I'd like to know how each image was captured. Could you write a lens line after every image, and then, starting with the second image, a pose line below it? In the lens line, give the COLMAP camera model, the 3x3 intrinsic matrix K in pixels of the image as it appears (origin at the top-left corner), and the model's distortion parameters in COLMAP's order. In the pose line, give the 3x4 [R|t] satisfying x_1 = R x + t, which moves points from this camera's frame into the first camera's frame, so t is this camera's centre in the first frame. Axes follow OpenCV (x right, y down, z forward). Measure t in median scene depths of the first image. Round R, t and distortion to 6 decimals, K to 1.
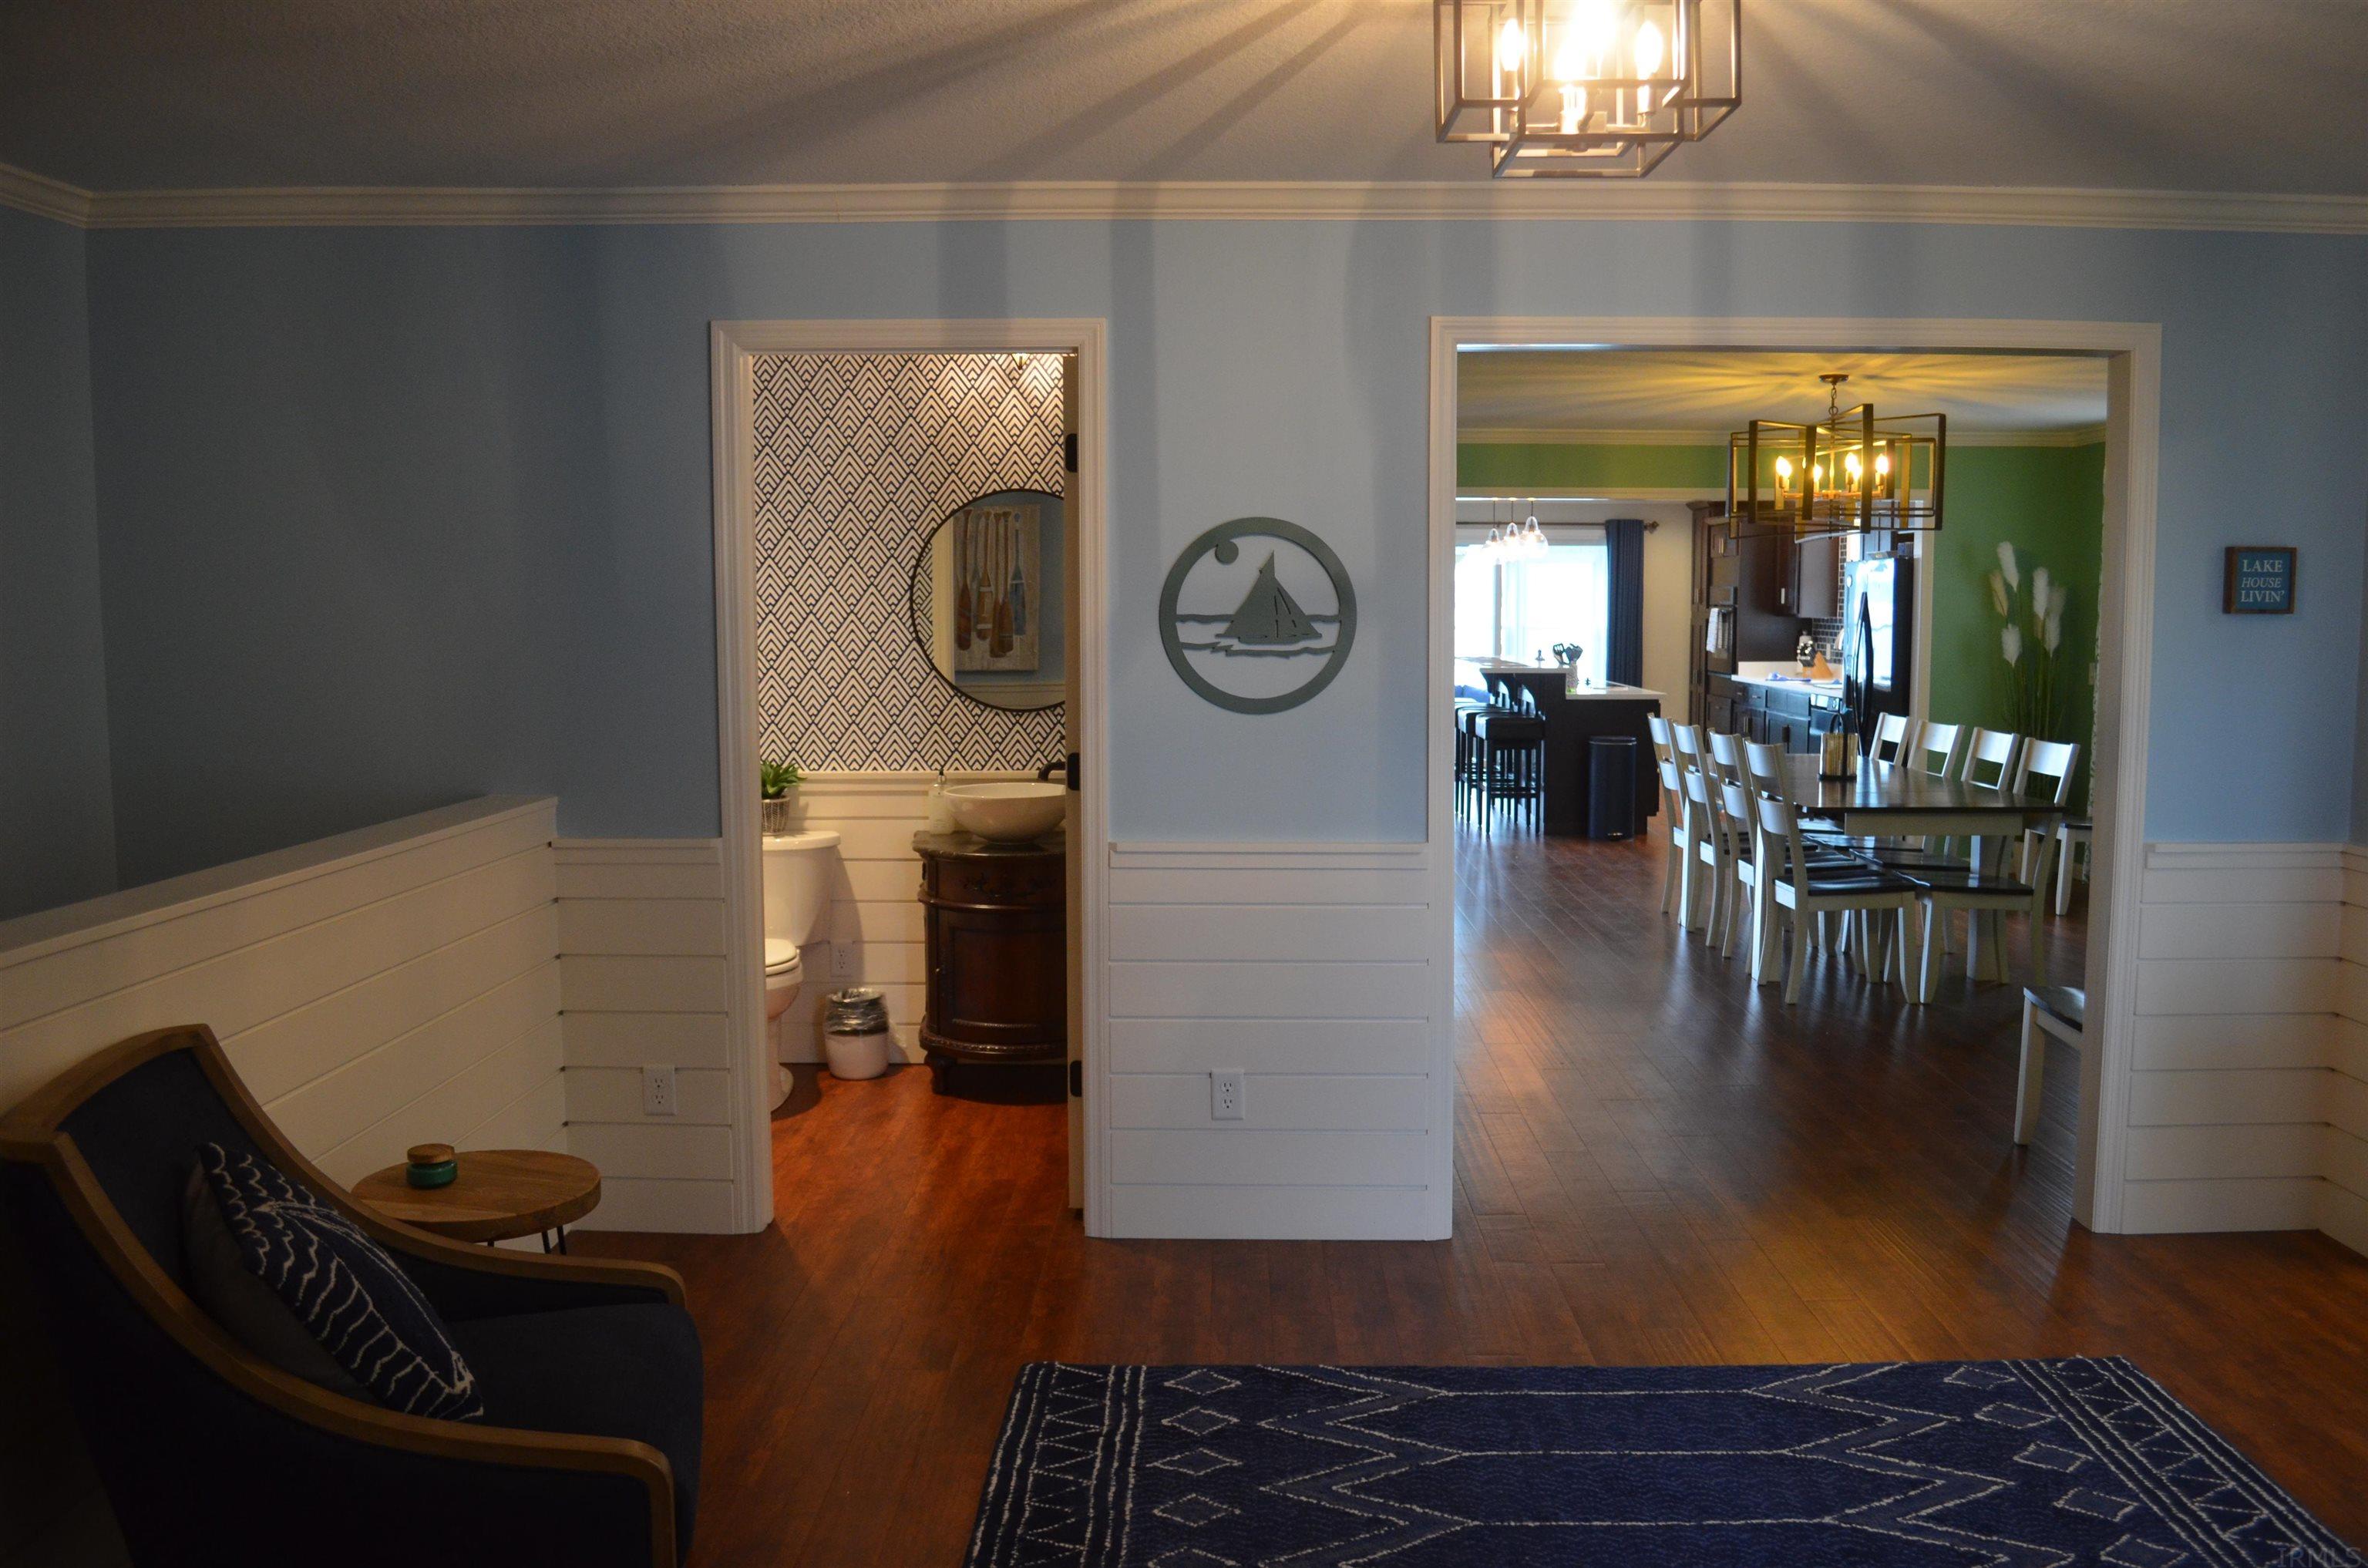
lens RADIAL K [[1862.3, 0, 1217.7], [0, 1862.3, 781.1], [0, 0, 1]] dist [-0.079032, 0.008782]
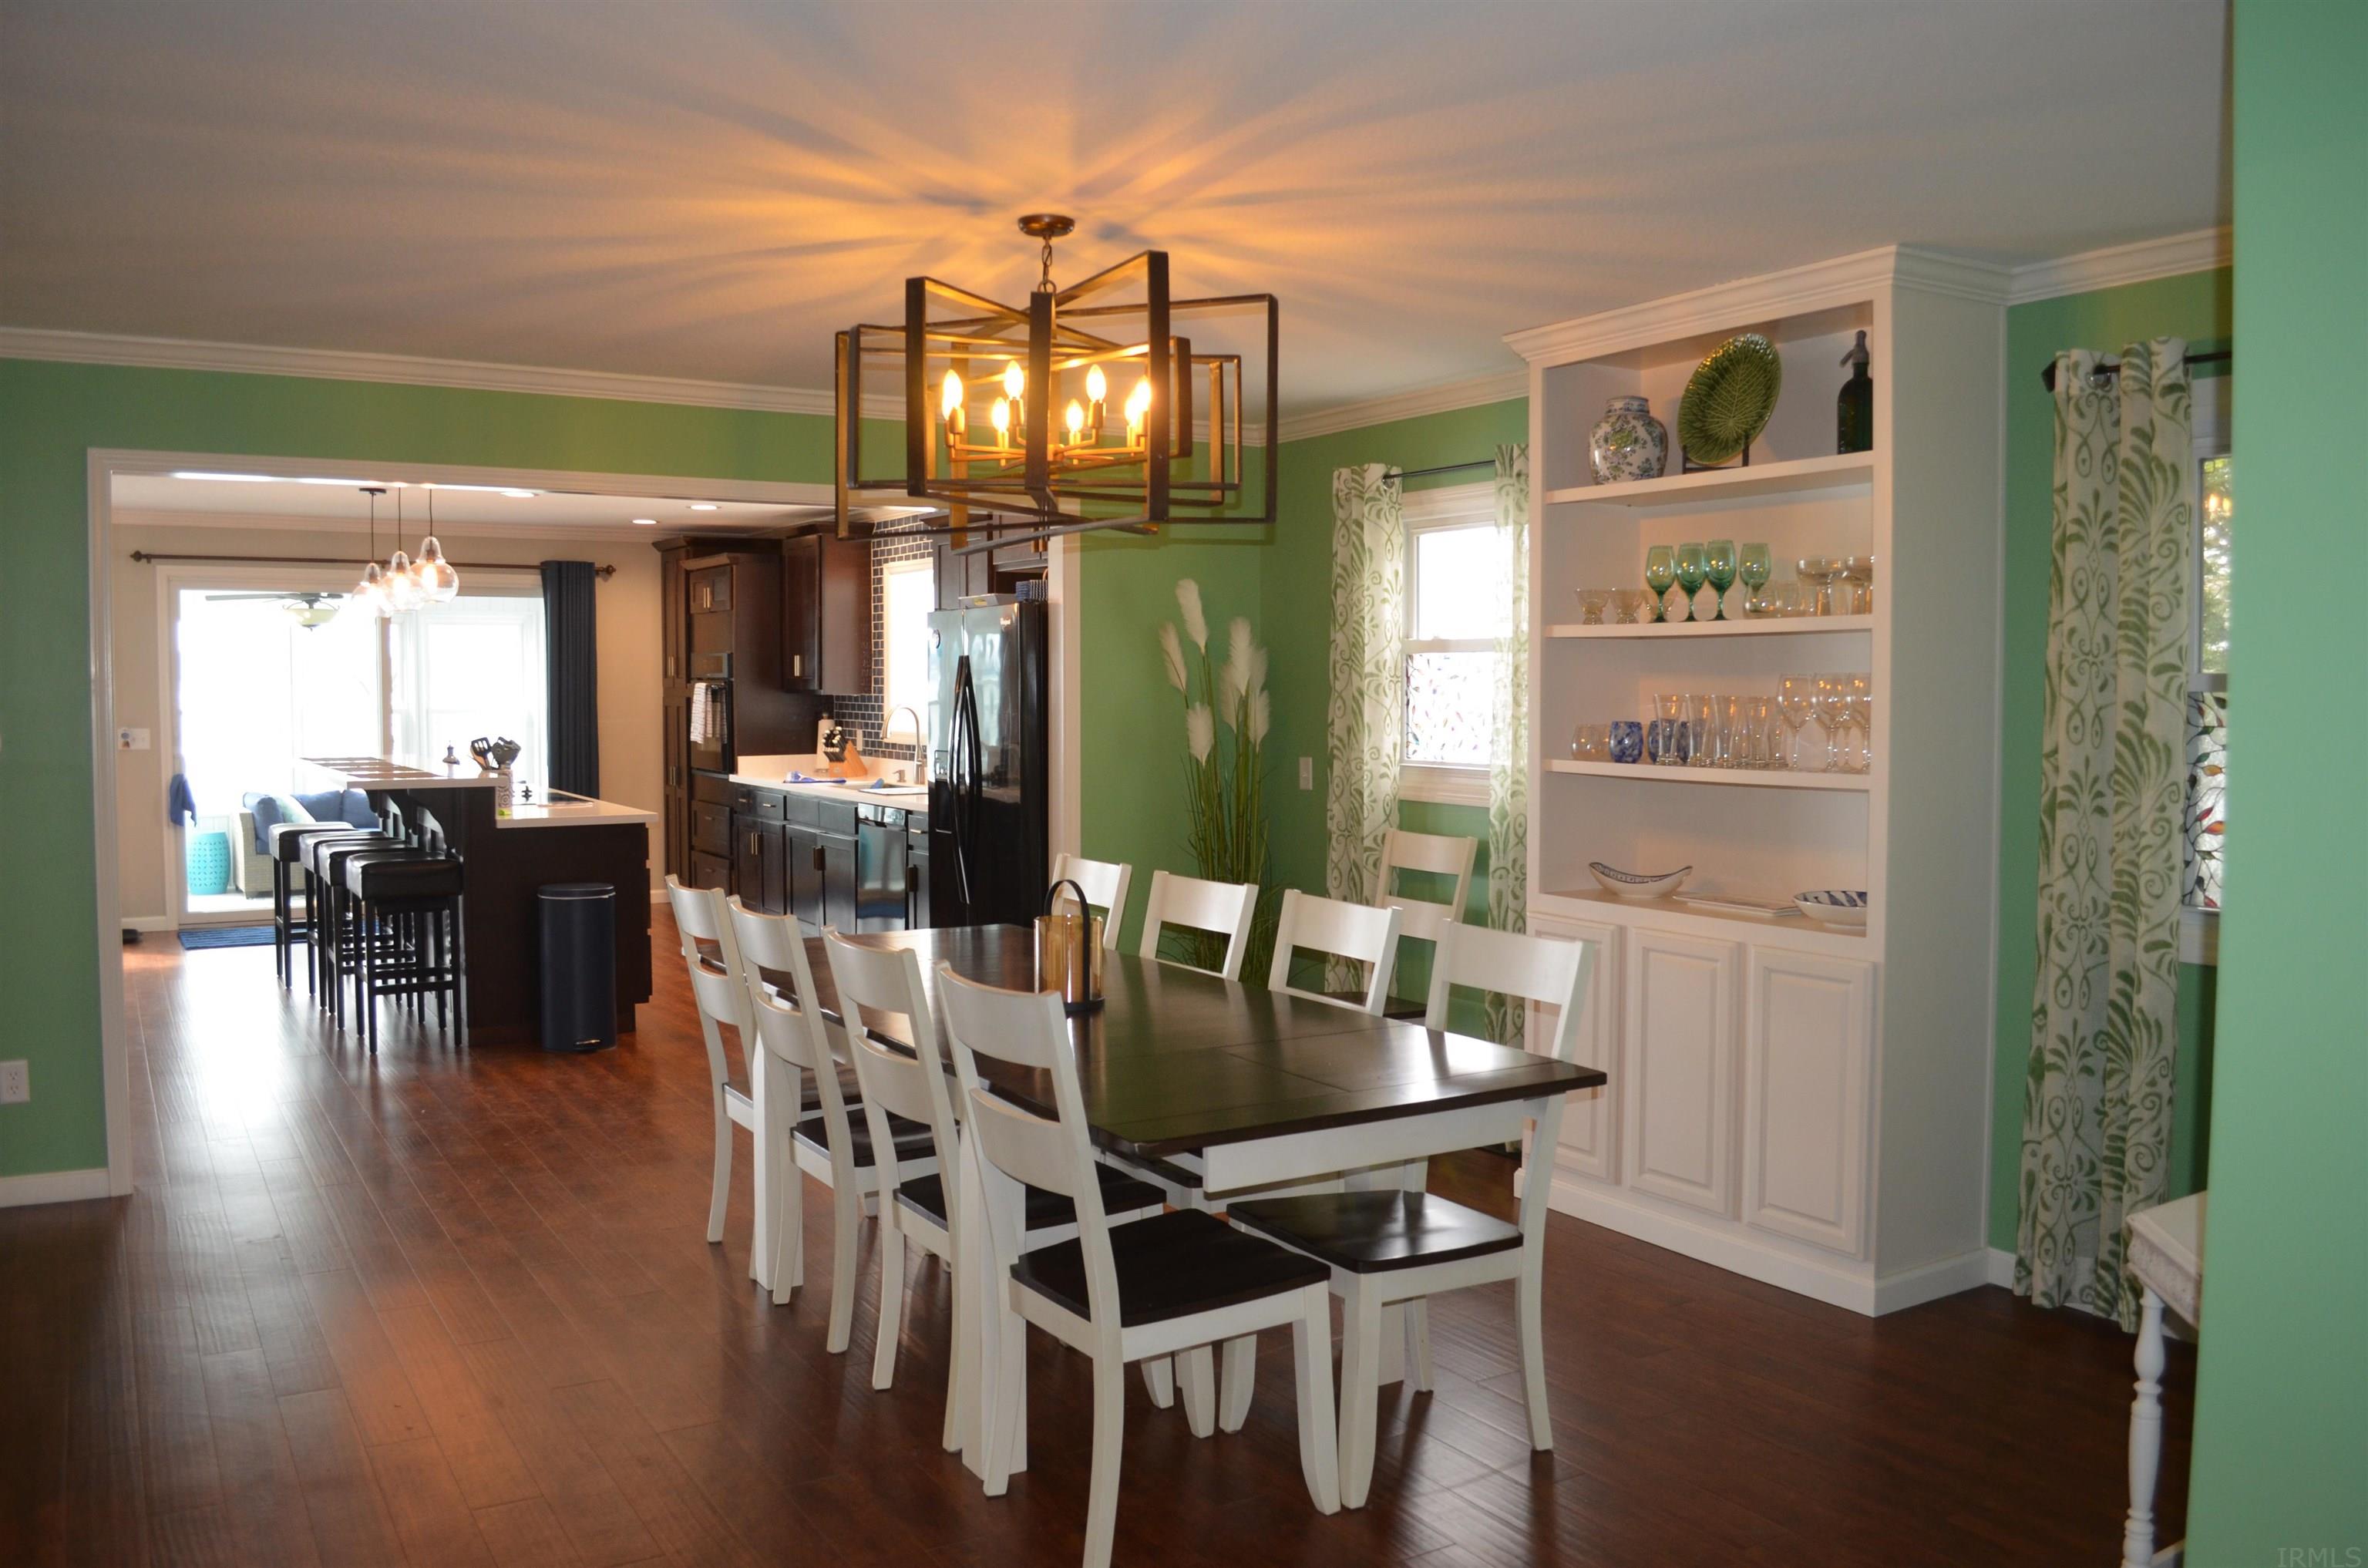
lens RADIAL K [[1862.3, 0, 1217.7], [0, 1862.3, 781.1], [0, 0, 1]] dist [-0.079032, 0.008782]
pose [[0.843966, -0.027413, 0.535696, 0.055310], [0.049640, 0.998399, -0.027115, -0.028170], [-0.534095, 0.049476, 0.843976, 0.313921]]
